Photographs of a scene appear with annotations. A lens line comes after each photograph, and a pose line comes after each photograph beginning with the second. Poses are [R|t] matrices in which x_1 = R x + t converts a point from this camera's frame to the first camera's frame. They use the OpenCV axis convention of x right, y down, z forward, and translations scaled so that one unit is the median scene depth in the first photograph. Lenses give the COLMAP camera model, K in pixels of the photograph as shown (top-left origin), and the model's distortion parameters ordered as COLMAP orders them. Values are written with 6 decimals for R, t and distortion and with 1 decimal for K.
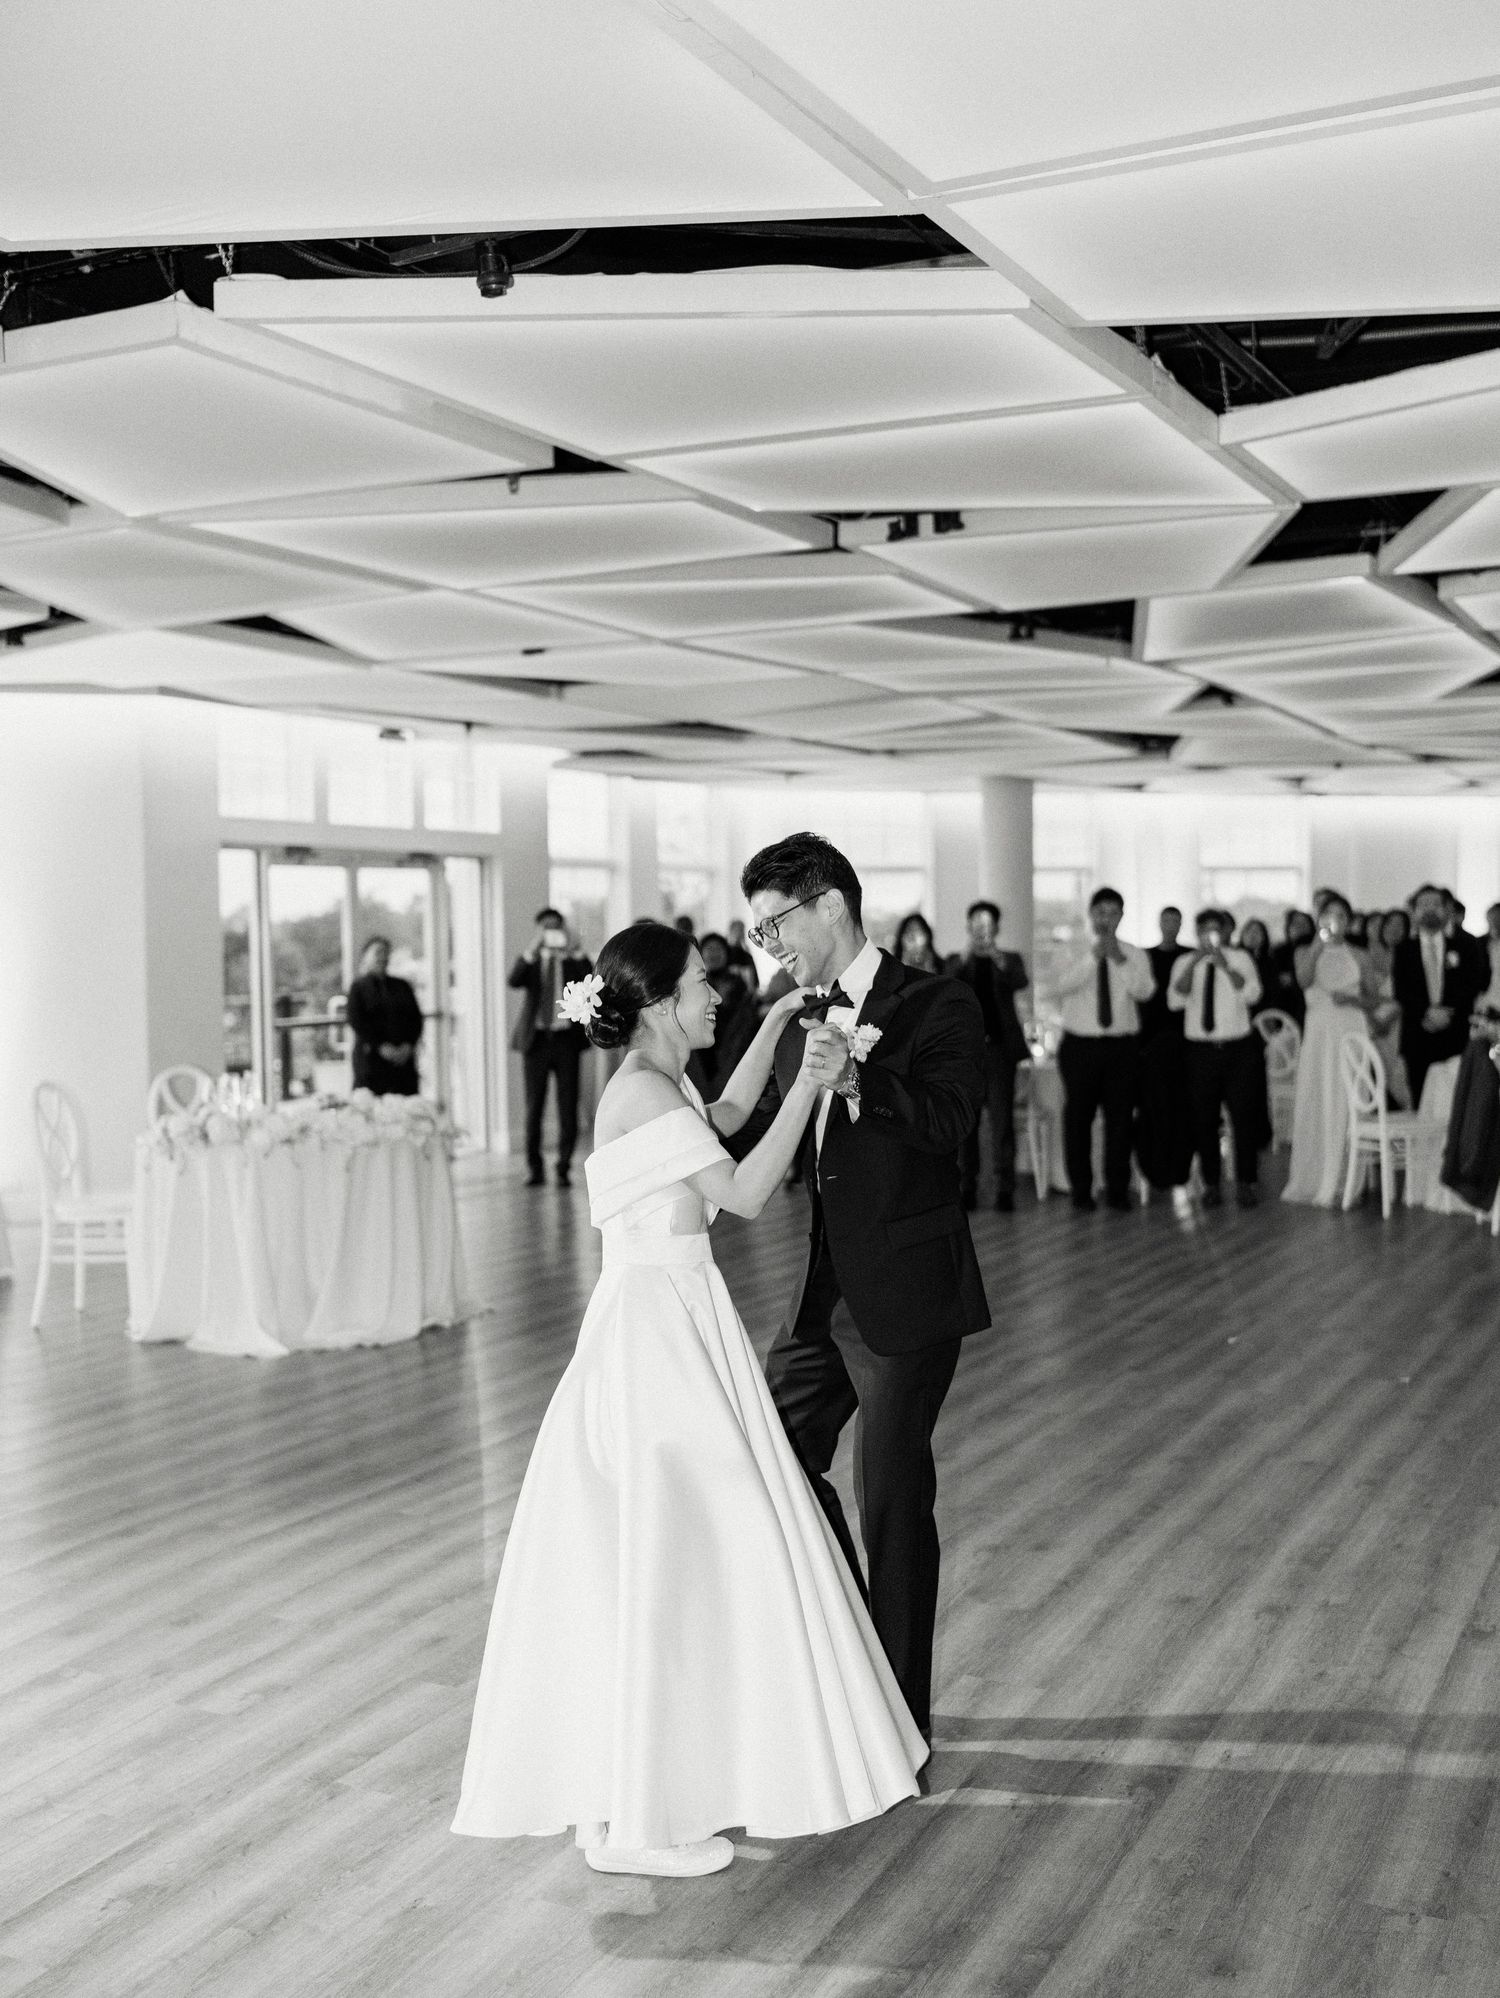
lens RADIAL K [[2170.3, 0, 750.0], [0, 2170.3, 999.0], [0, 0, 1]] dist [-0.005804, 0.020743]
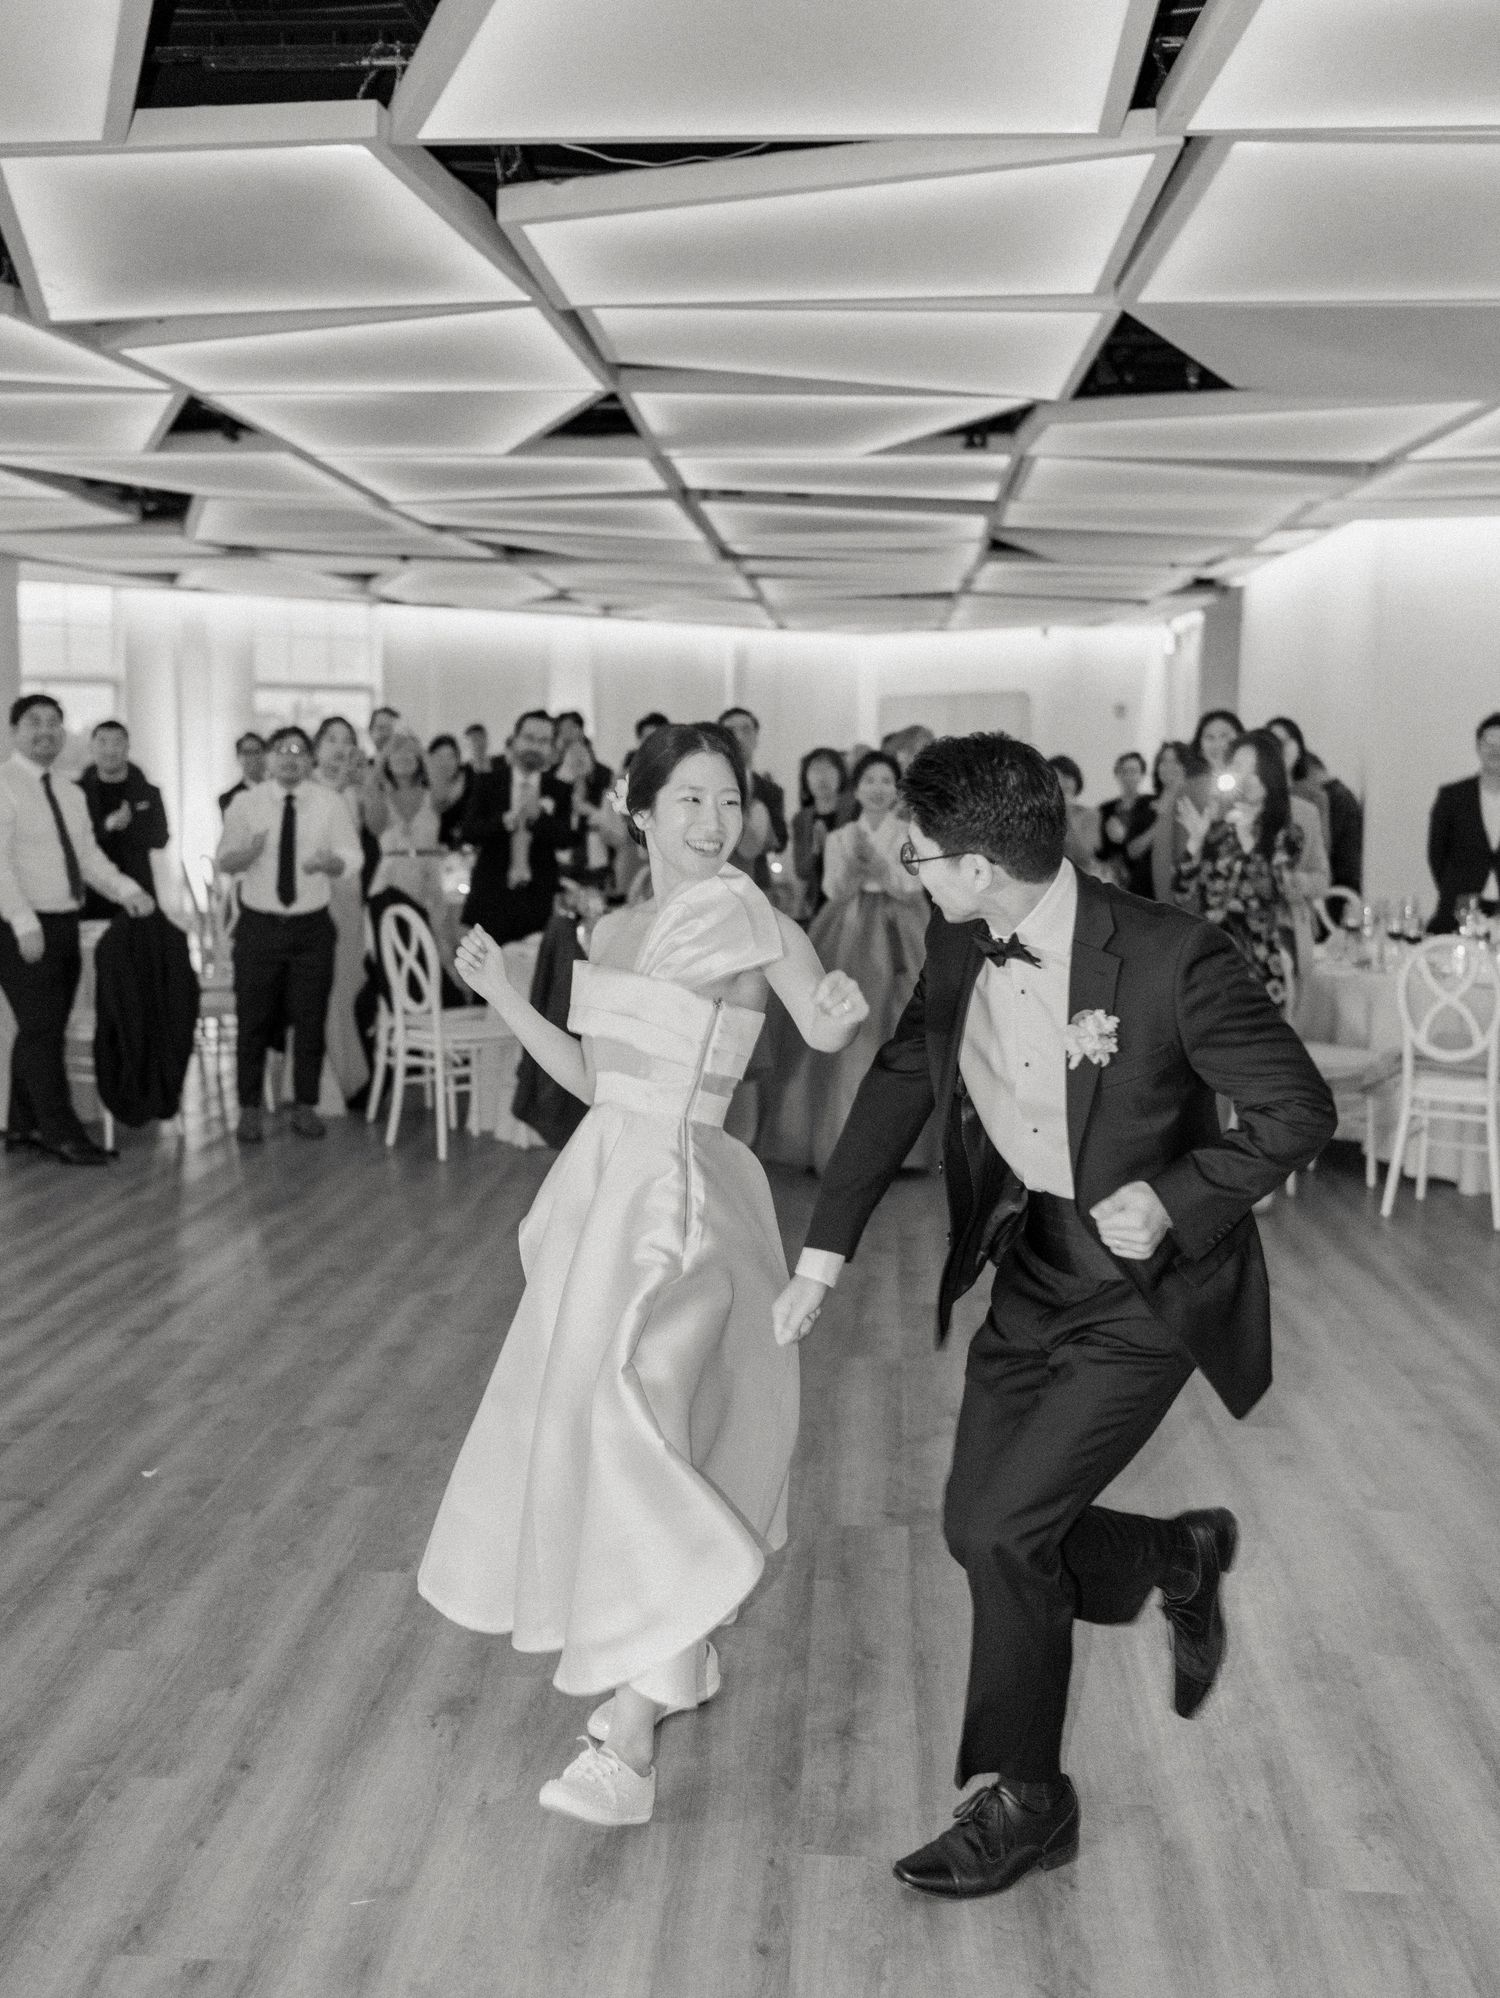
lens RADIAL K [[2170.3, 0, 750.0], [0, 2170.3, 999.0], [0, 0, 1]] dist [-0.005804, 0.020743]
pose [[0.918807, -0.025204, 0.393902, 0.100136], [-0.005875, 0.996976, 0.077494, -0.009362], [-0.394664, -0.073516, 0.915880, 0.289033]]
